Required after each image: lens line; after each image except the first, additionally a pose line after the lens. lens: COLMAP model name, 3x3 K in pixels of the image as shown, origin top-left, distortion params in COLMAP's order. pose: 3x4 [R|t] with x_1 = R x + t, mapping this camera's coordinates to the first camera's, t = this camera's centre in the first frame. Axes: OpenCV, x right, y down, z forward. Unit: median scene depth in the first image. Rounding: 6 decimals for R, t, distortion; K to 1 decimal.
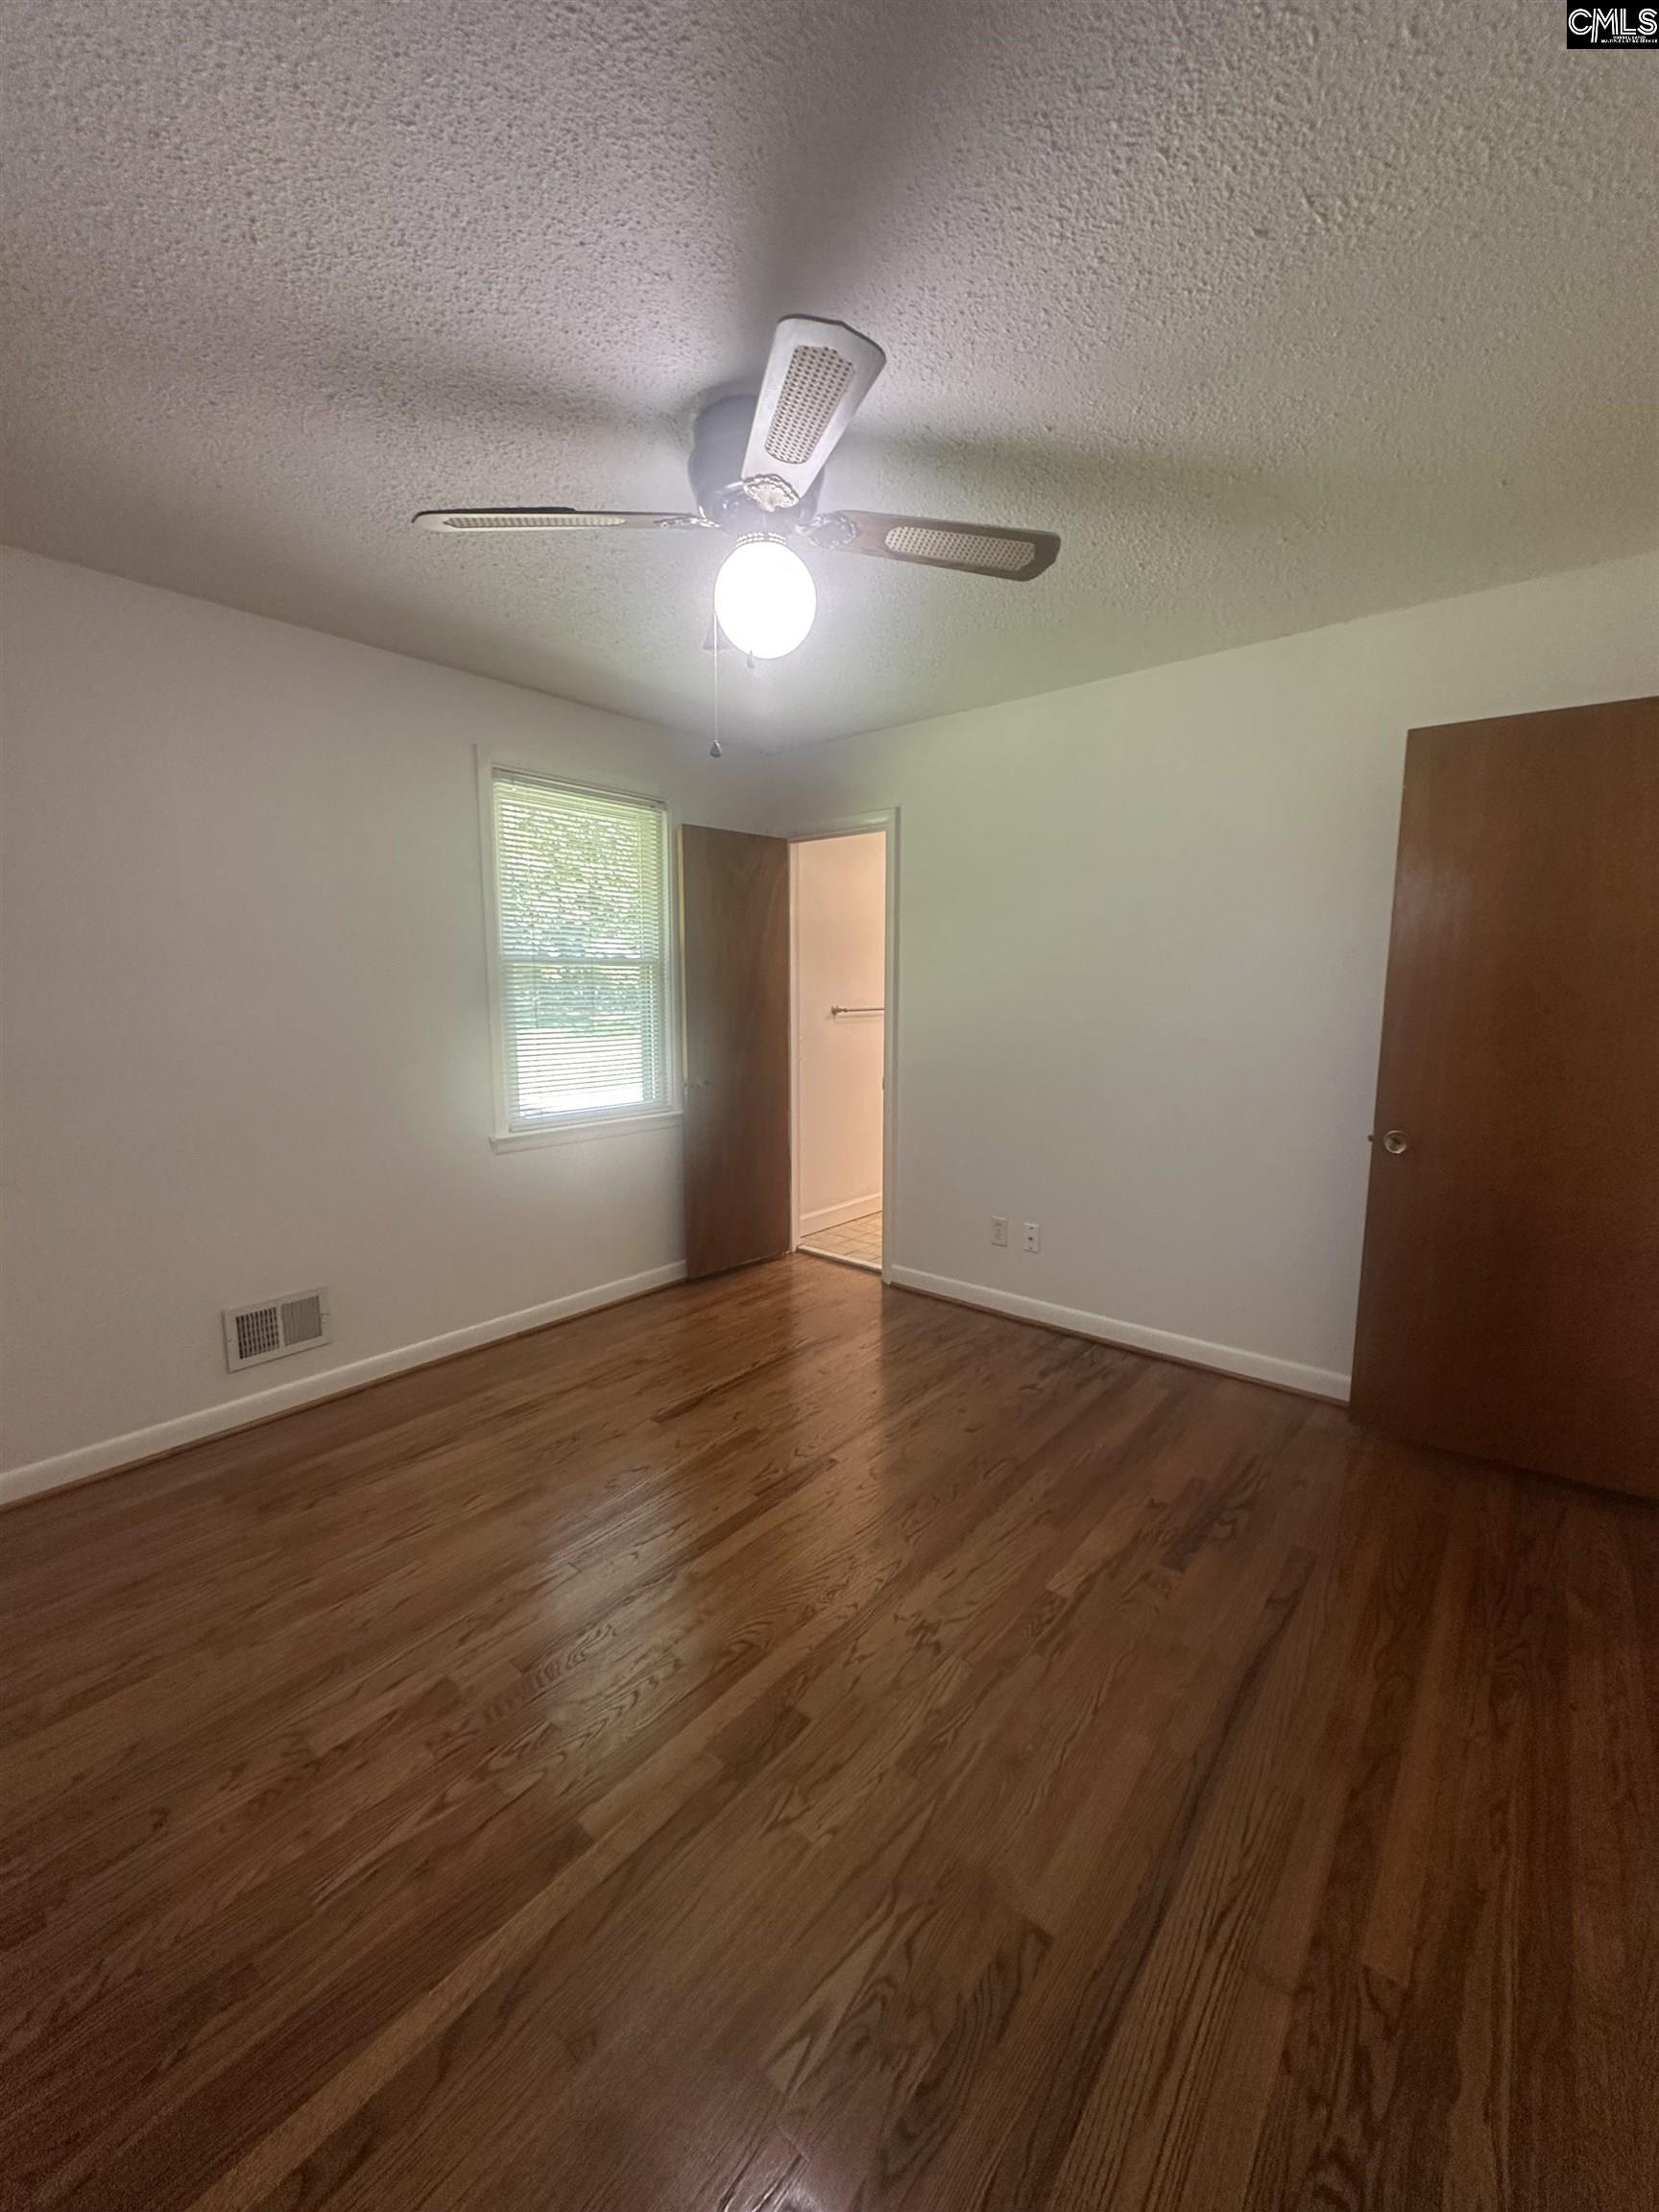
lens RADIAL K [[883.1, 0, 831.2], [0, 883.1, 1097.8], [0, 0, 1]] dist [-0.004271, 0.000459]
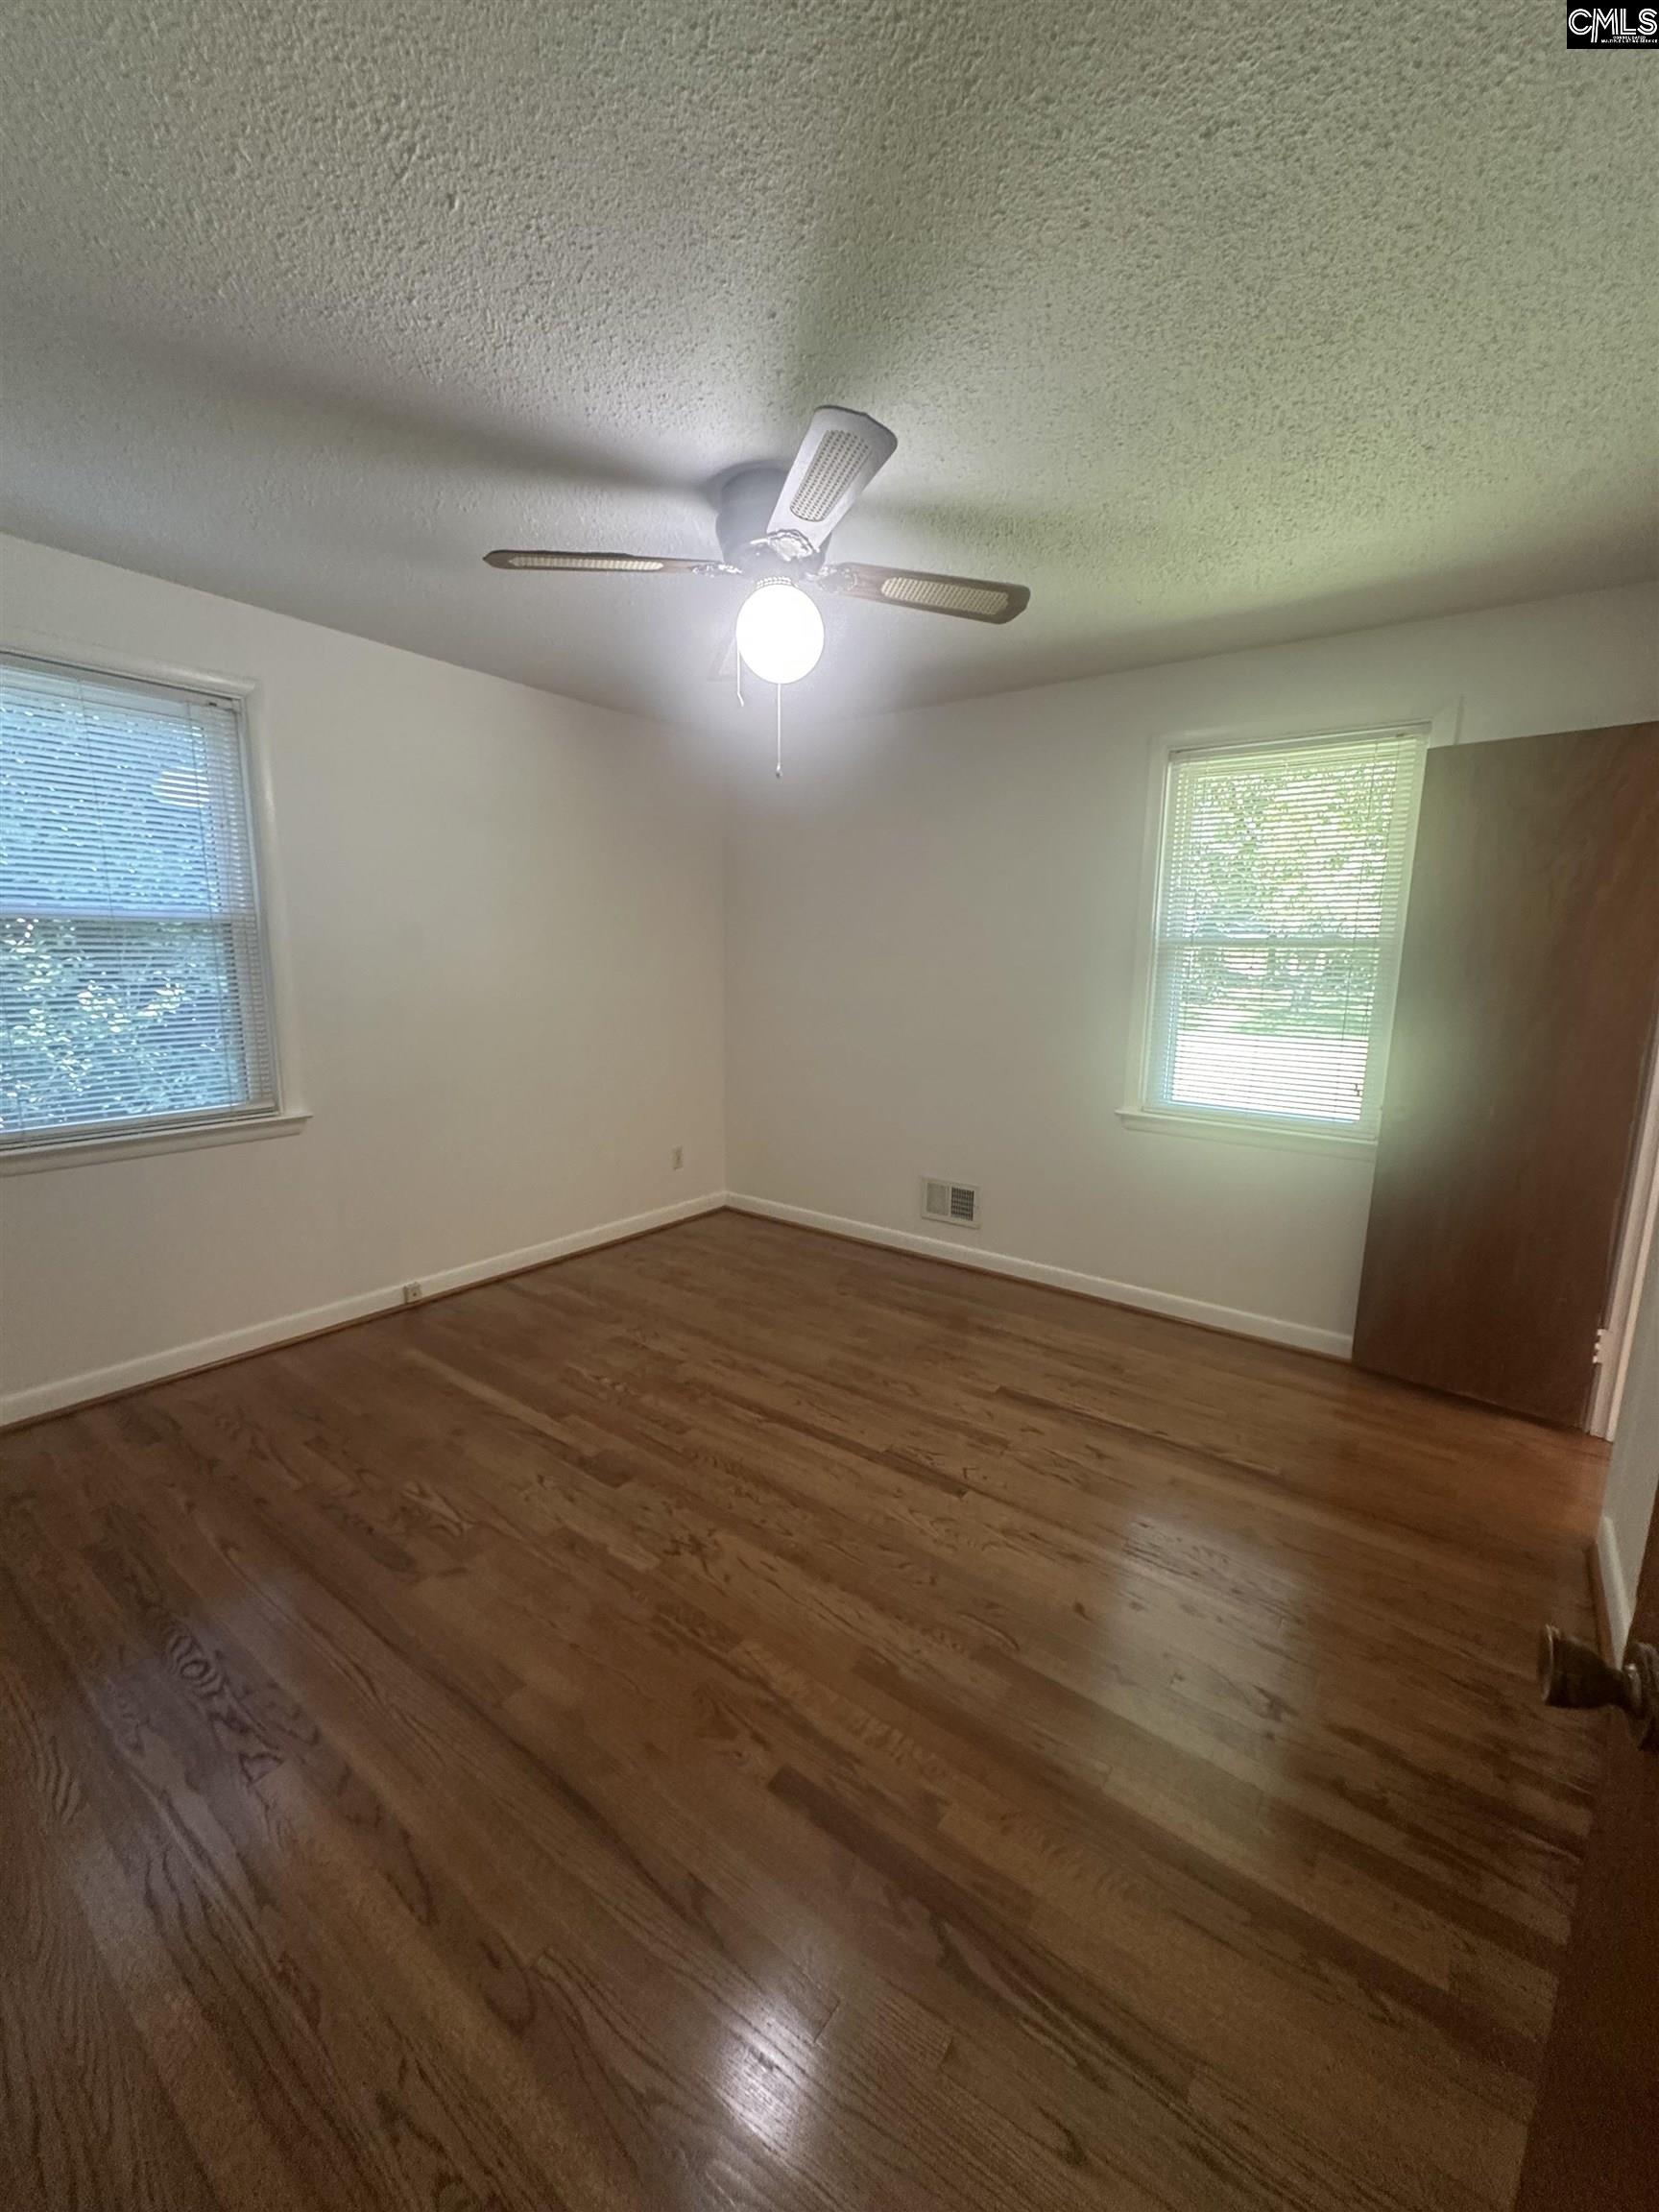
lens RADIAL K [[883.1, 0, 827.4], [0, 883.1, 1097.0], [0, 0, 1]] dist [-0.004271, 0.000459]
pose [[0.048463, 0.162898, -0.985452, 1.153026], [-0.143753, 0.977477, 0.154510, -0.152577], [0.988426, 0.134174, 0.070788, 1.039668]]
